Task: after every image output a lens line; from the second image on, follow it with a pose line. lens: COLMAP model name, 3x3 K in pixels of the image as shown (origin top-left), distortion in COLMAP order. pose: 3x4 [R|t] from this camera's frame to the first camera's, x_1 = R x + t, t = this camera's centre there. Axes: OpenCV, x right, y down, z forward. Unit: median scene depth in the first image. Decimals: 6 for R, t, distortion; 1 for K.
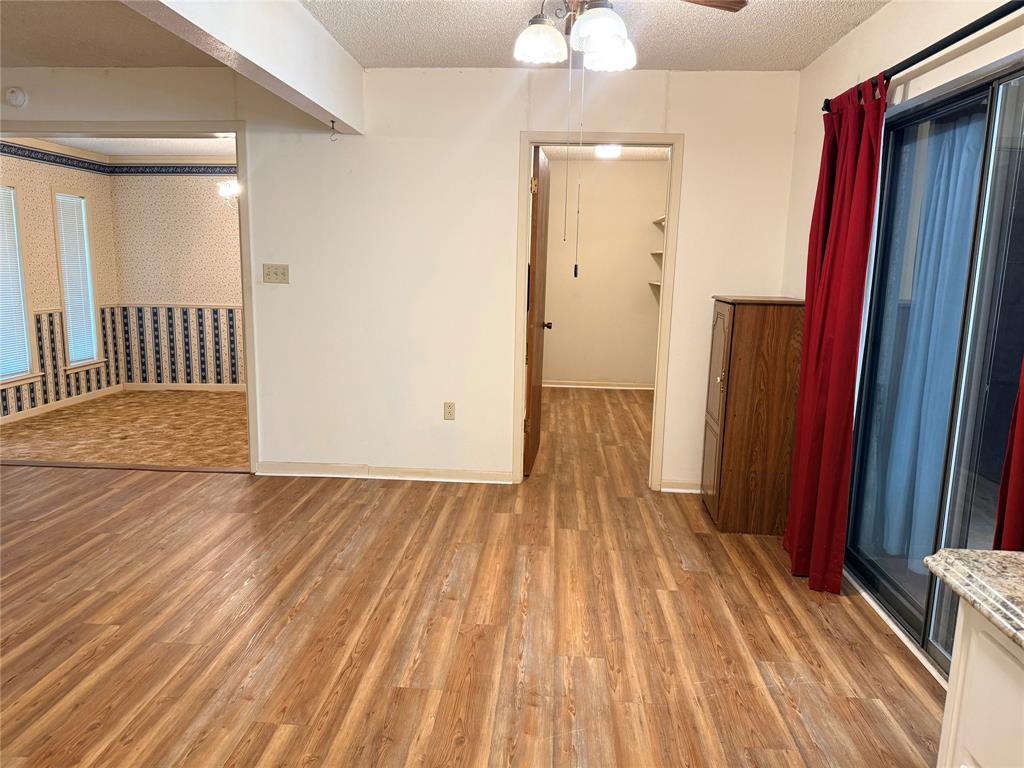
lens RADIAL K [[716.8, 0, 511.0], [0, 716.8, 381.8], [0, 0, 1]] dist [0.079840, -0.110566]
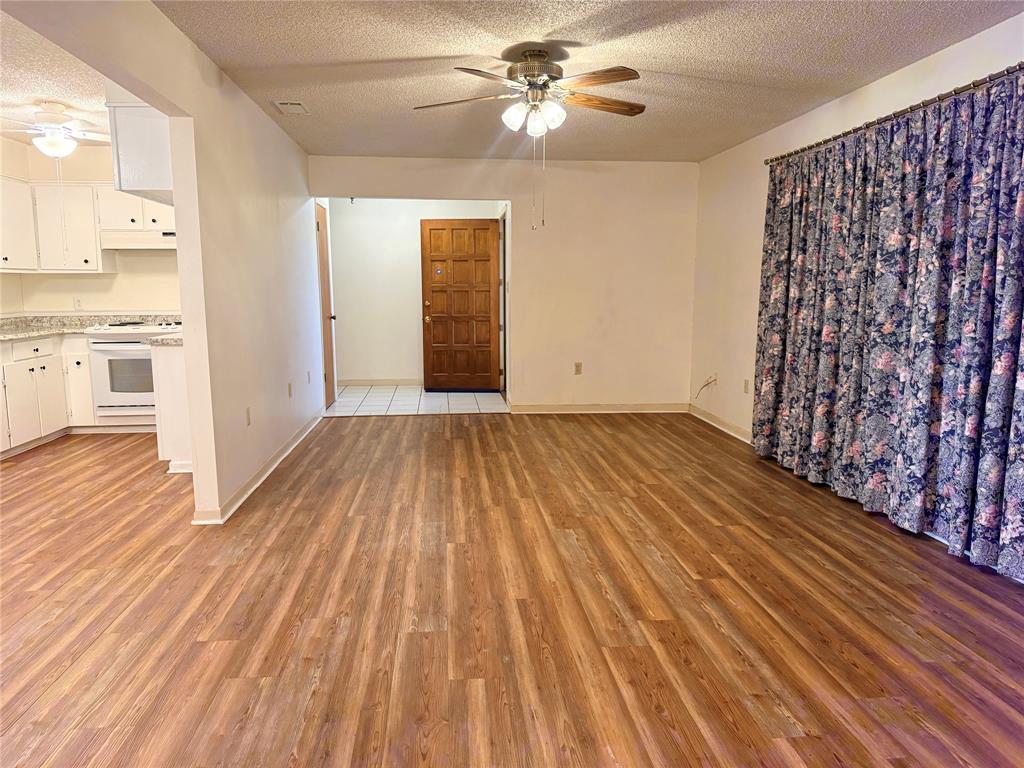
lens RADIAL K [[716.8, 0, 511.0], [0, 716.8, 381.8], [0, 0, 1]] dist [0.079840, -0.110566]
pose [[-0.986977, 0.000802, -0.160862, -0.468276], [-0.046128, 0.956582, 0.287791, -0.169407], [0.154109, 0.291463, -0.944087, 1.103952]]
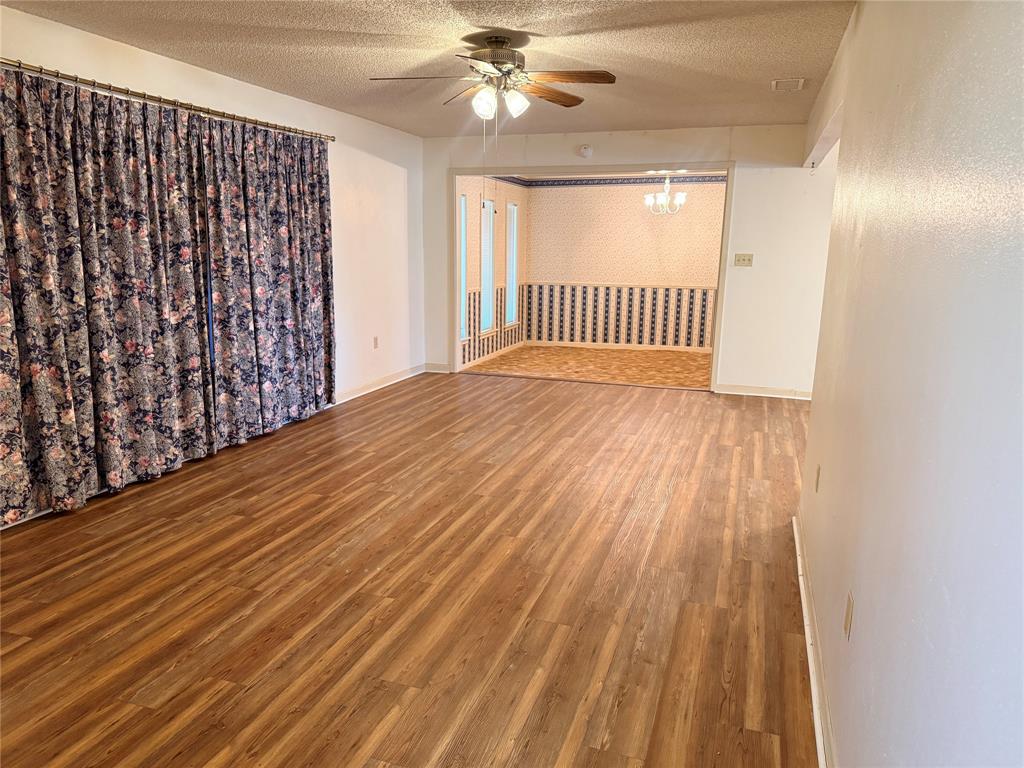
lens RADIAL K [[716.8, 0, 511.0], [0, 716.8, 381.8], [0, 0, 1]] dist [0.079840, -0.110566]
pose [[0.965393, 0.047197, -0.256494, -0.379682], [-0.041598, 0.998764, 0.027214, 0.081865], [0.257461, -0.015602, 0.966163, -0.585232]]
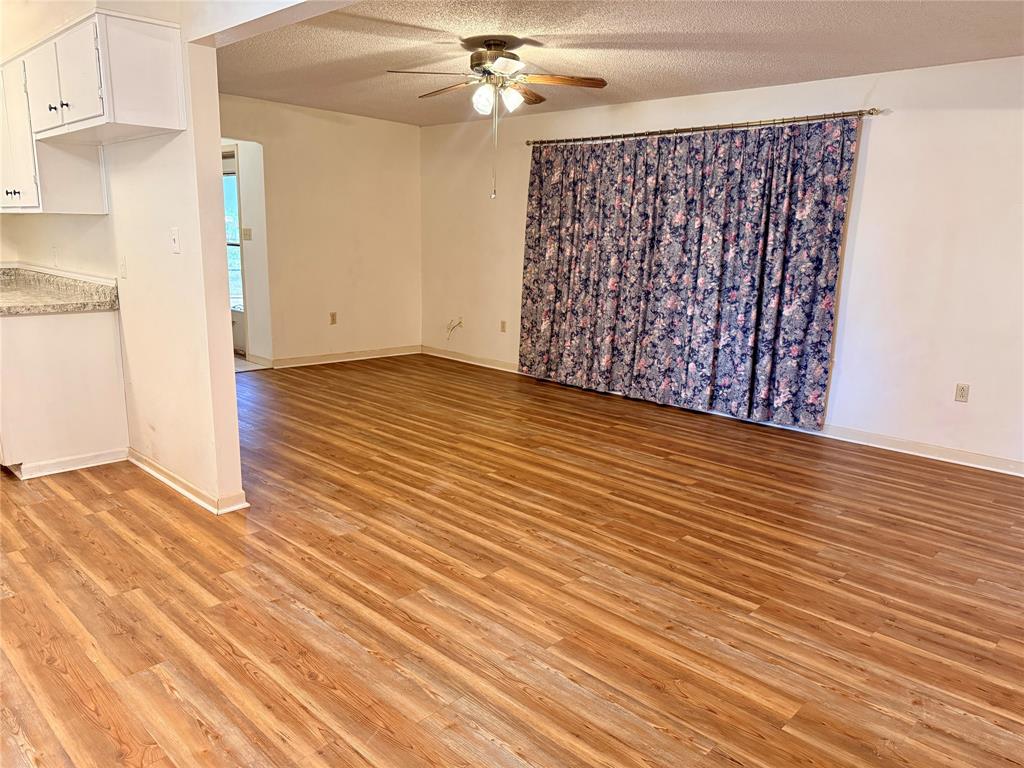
lens RADIAL K [[713.0, 0, 513.9], [0, 713.0, 388.1], [0, 0, 1]] dist [0.102031, -0.148331]
pose [[-0.640480, 0.121118, -0.758364, 0.117516], [-0.168229, 0.941375, 0.292425, -0.144961], [0.749323, 0.314871, -0.582556, 0.924284]]
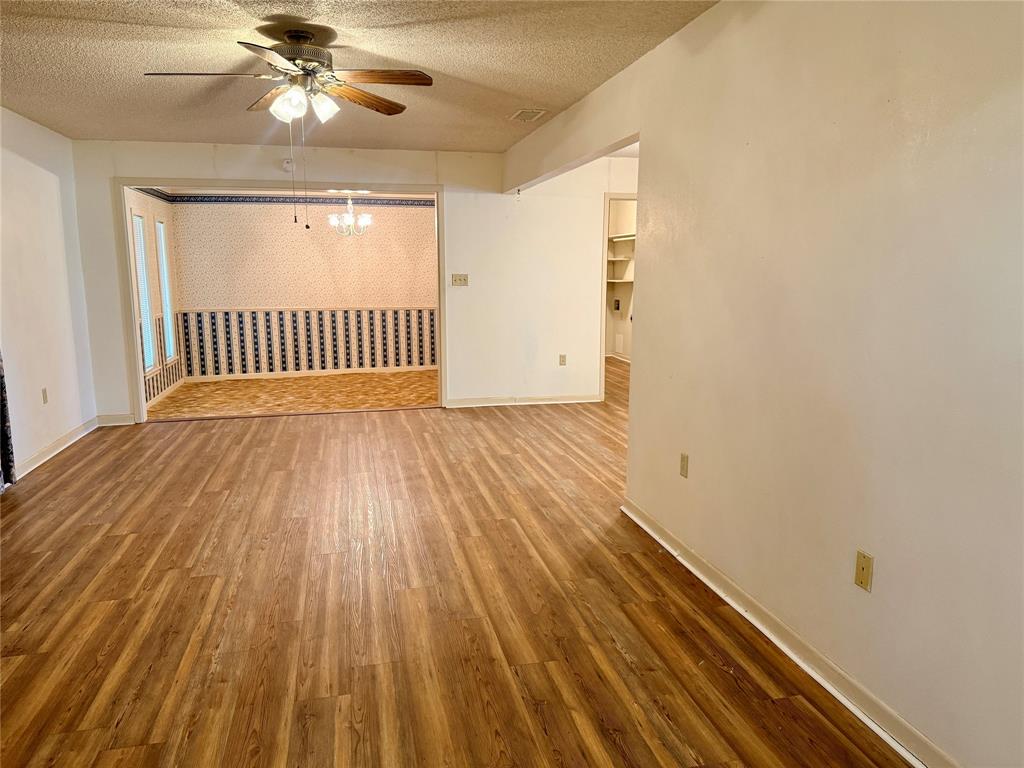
lens RADIAL K [[716.8, 0, 511.0], [0, 716.8, 381.8], [0, 0, 1]] dist [0.079840, -0.110566]
pose [[0.957743, -0.064342, 0.280337, -0.651932], [0.065897, 0.997819, 0.003887, 0.074753], [-0.279975, 0.014750, 0.959894, -0.539163]]
